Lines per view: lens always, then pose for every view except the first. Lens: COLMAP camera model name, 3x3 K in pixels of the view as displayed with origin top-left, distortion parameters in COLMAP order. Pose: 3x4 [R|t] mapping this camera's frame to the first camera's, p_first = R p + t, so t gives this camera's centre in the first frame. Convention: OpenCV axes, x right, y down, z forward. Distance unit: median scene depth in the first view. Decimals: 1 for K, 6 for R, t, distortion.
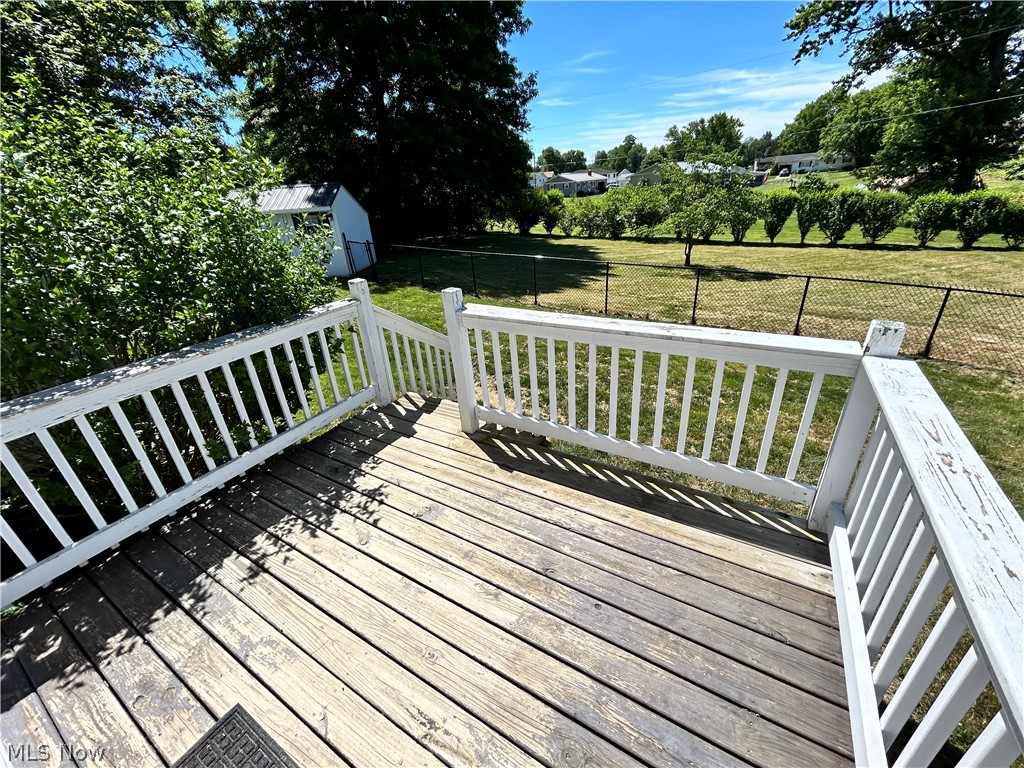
lens RADIAL K [[415.8, 0, 512.0], [0, 415.8, 384.0], [0, 0, 1]] dist [0.025690, -0.000376]
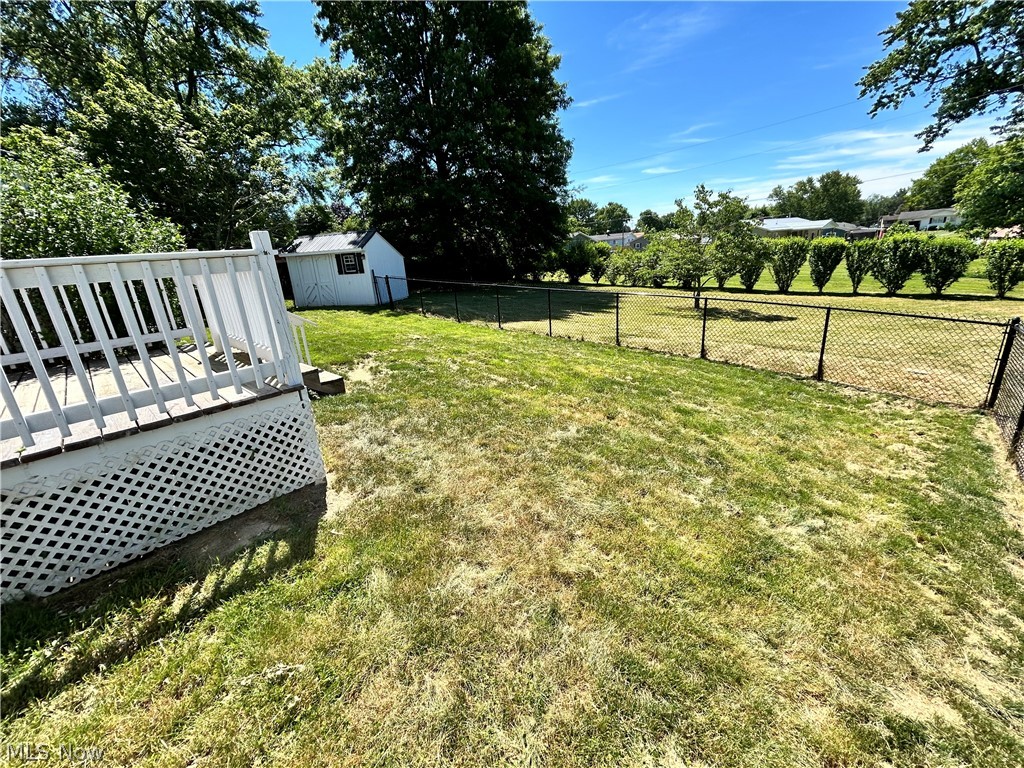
lens RADIAL K [[415.8, 0, 512.0], [0, 415.8, 384.0], [0, 0, 1]] dist [0.025690, -0.000376]
pose [[0.975883, 0.065405, -0.208267, 0.126045], [-0.091323, 0.988881, -0.117363, 0.031362], [0.198275, 0.133552, 0.971005, -0.015183]]
